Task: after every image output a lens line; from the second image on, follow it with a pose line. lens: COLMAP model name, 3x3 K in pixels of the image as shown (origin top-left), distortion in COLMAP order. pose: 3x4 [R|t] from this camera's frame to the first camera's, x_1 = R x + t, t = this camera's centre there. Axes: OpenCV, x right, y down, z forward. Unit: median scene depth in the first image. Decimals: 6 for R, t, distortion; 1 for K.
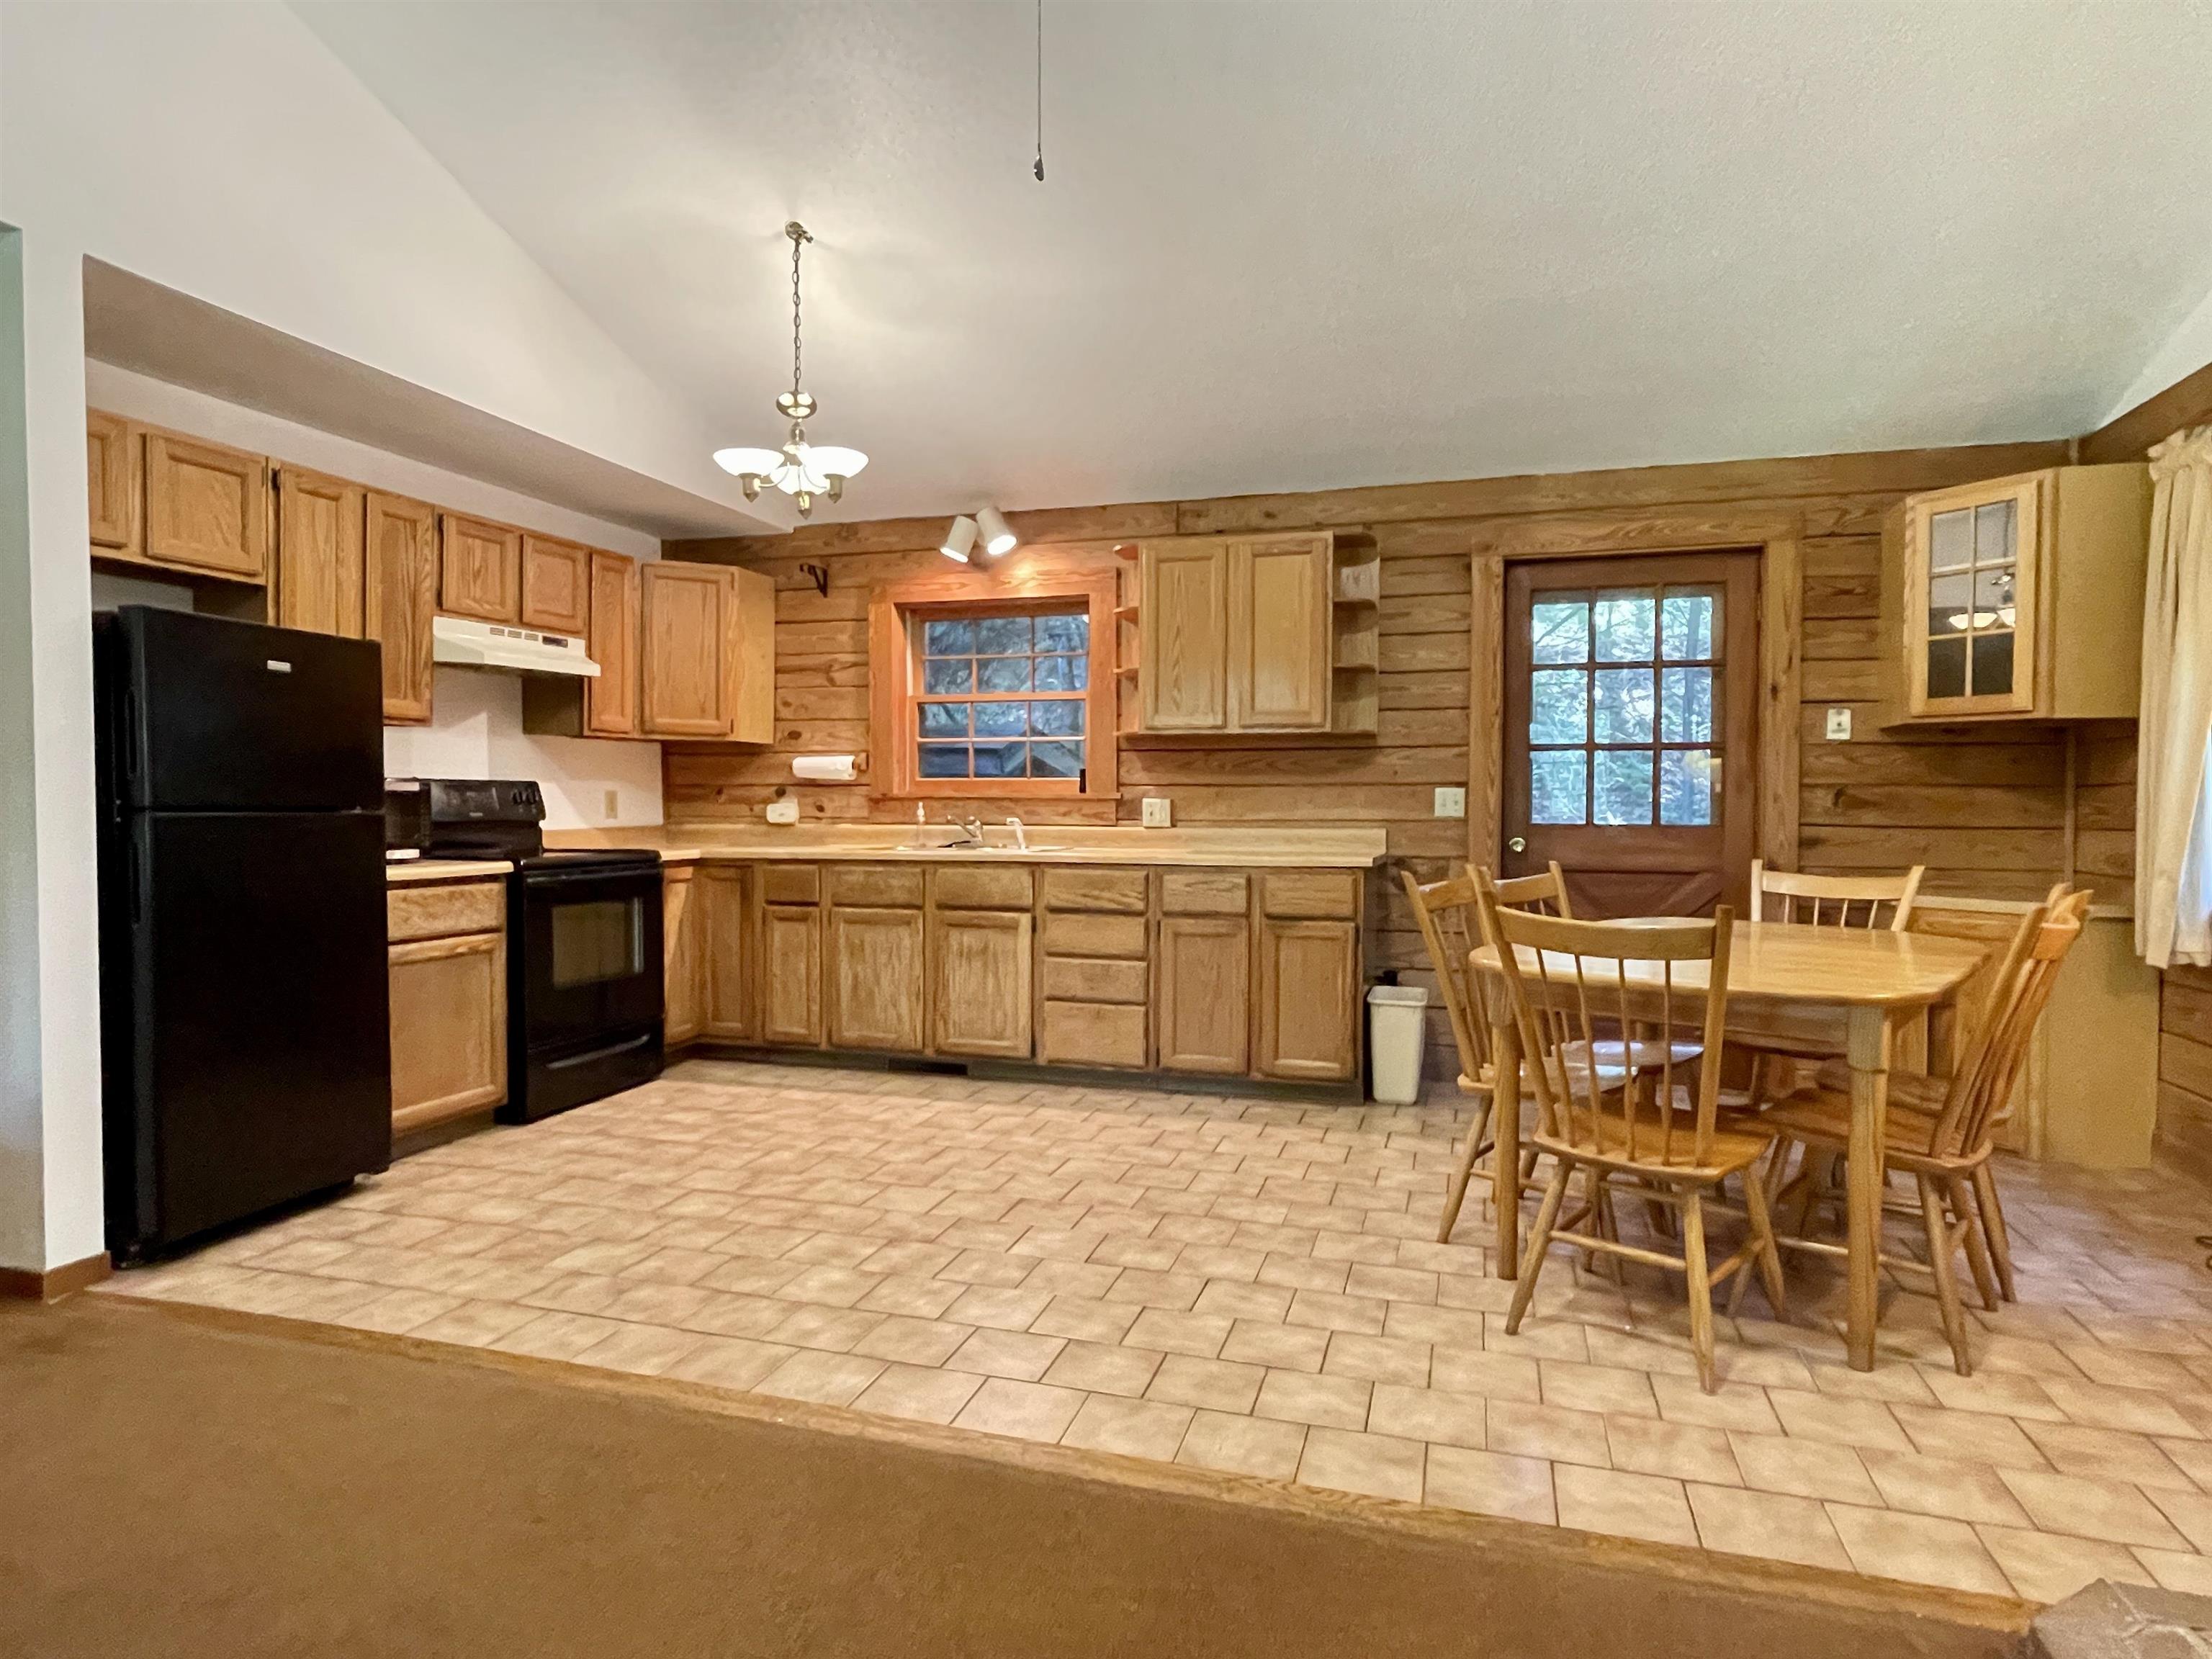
lens RADIAL K [[1249.1, 0, 1106.0], [0, 1249.1, 824.6], [0, 0, 1]] dist [-0.000059, -0.001658]
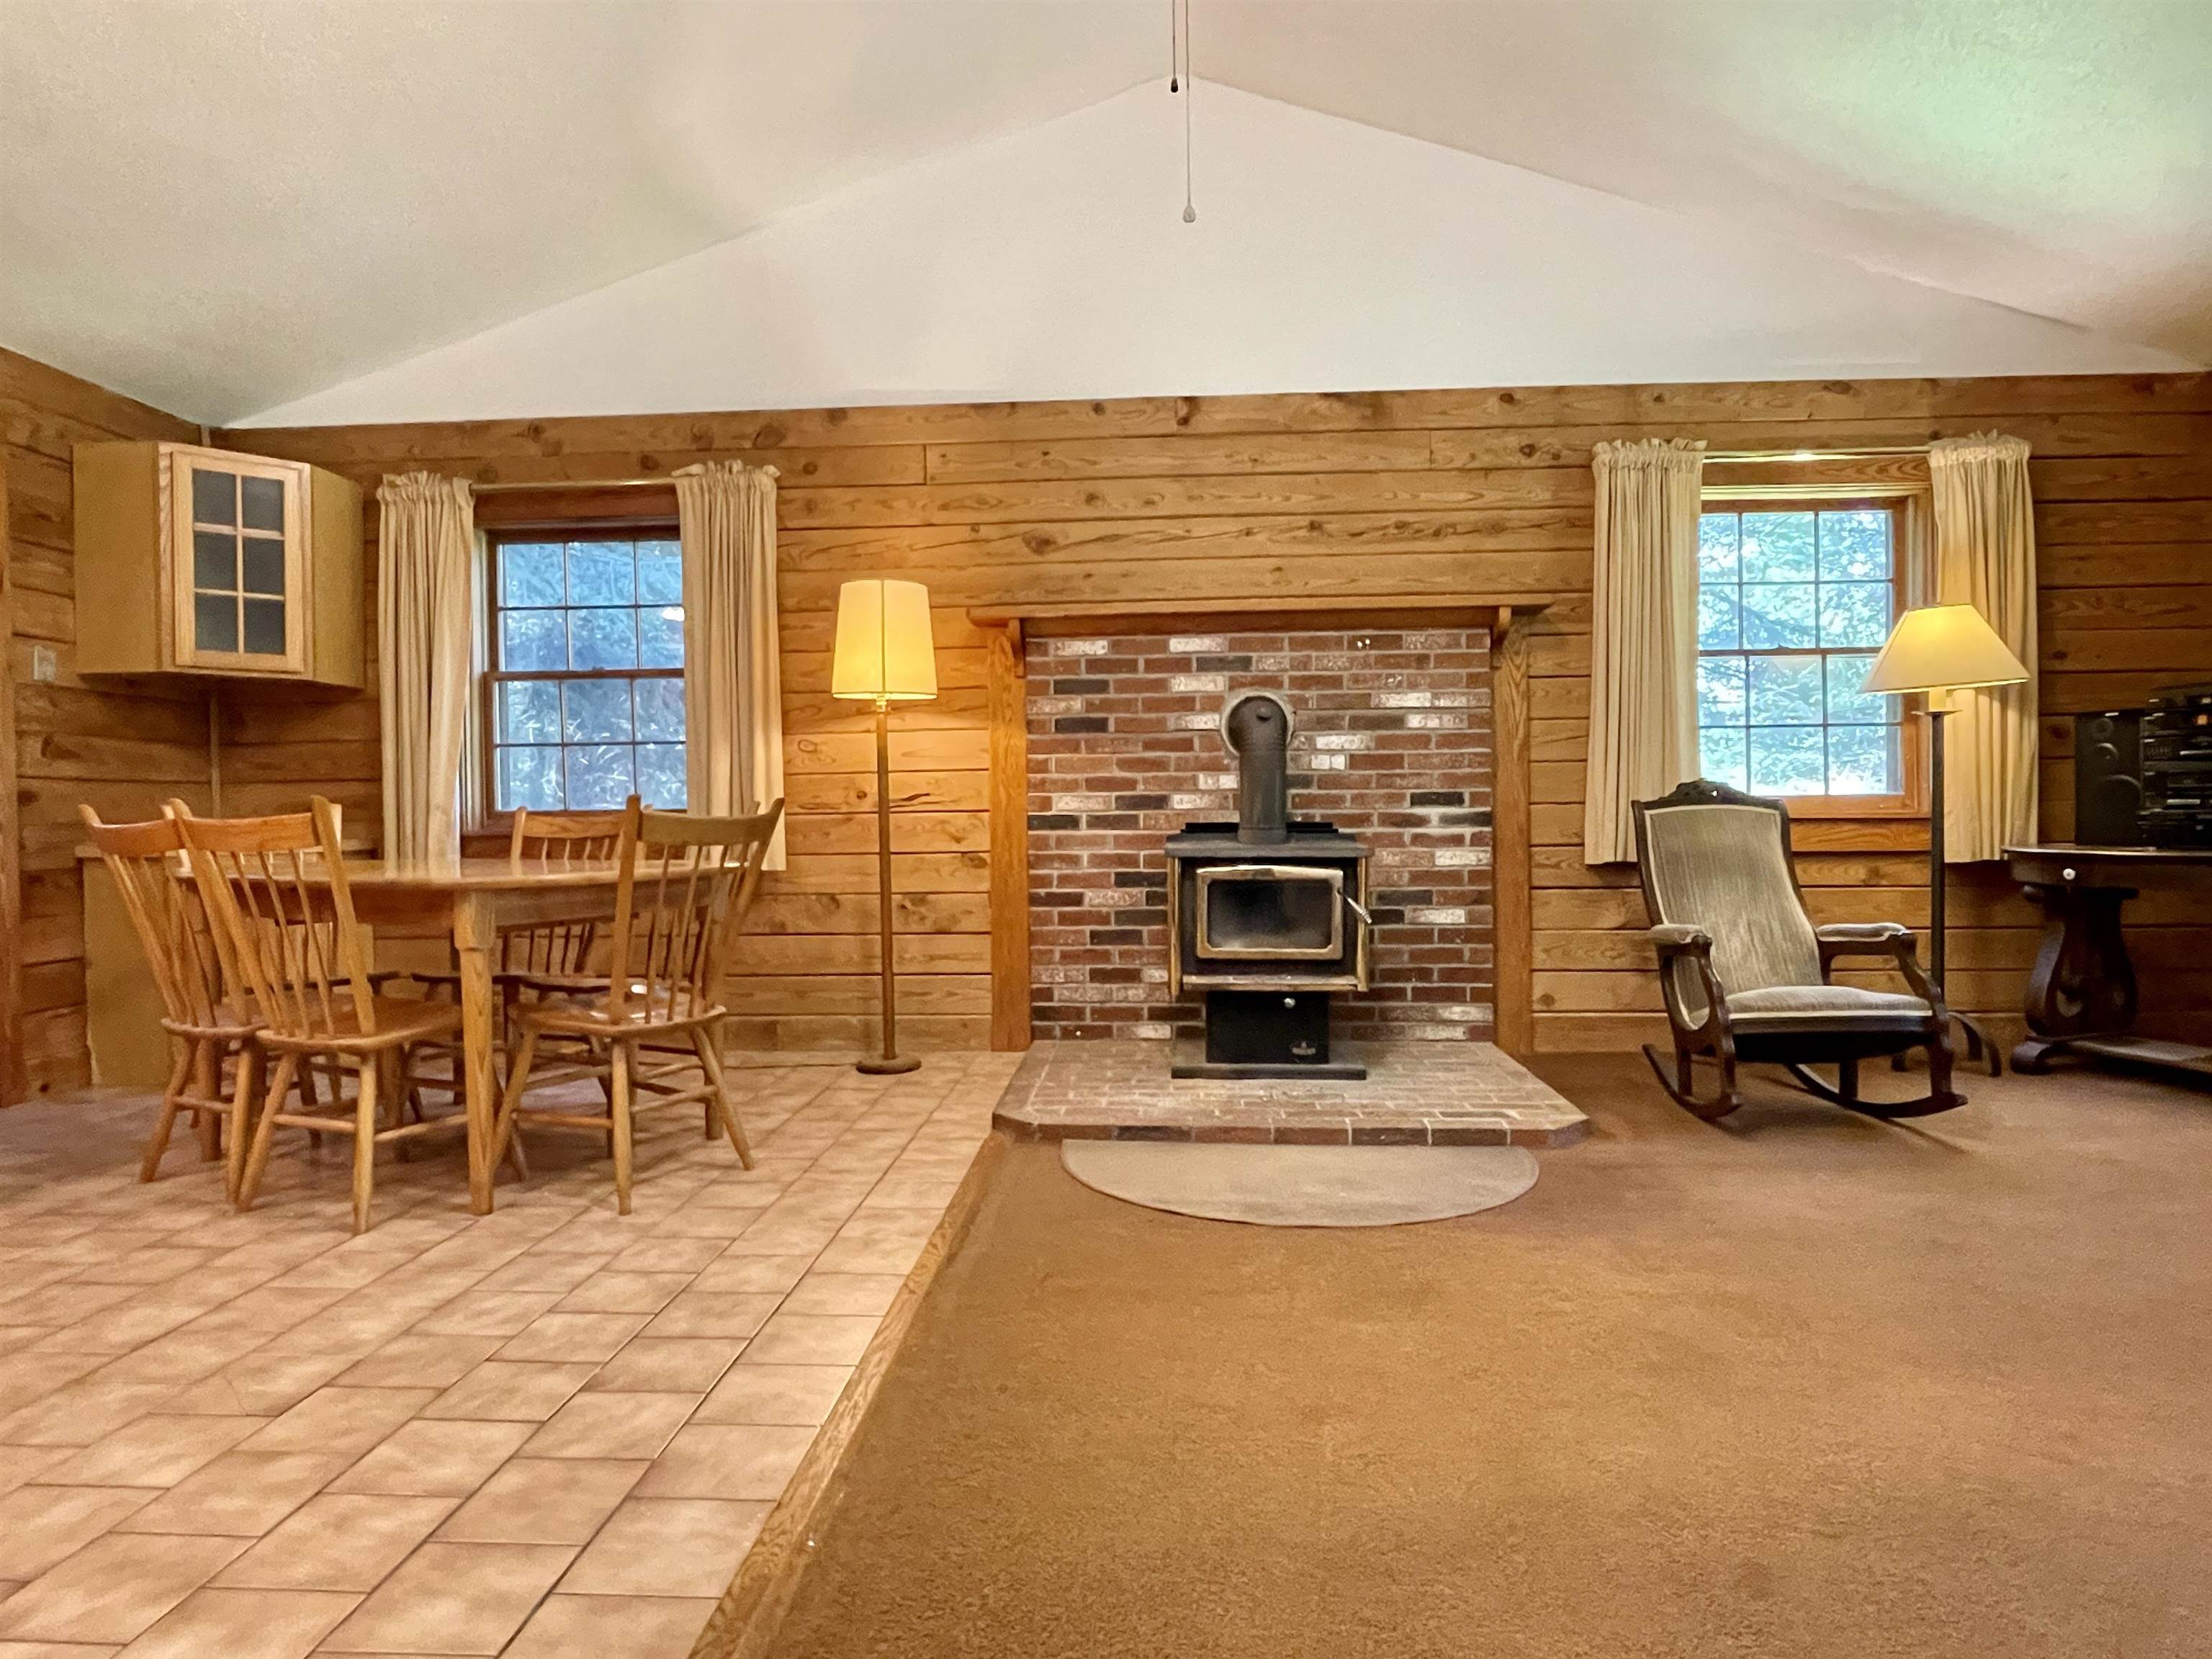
lens RADIAL K [[1285.0, 0, 1082.8], [0, 1285.0, 826.2], [0, 0, 1]] dist [0.001871, -0.001985]
pose [[-0.218567, -0.014059, 0.975721, -0.717861], [0.030778, 0.999299, 0.021293, 0.058731], [-0.975336, 0.034685, -0.217981, 0.740671]]
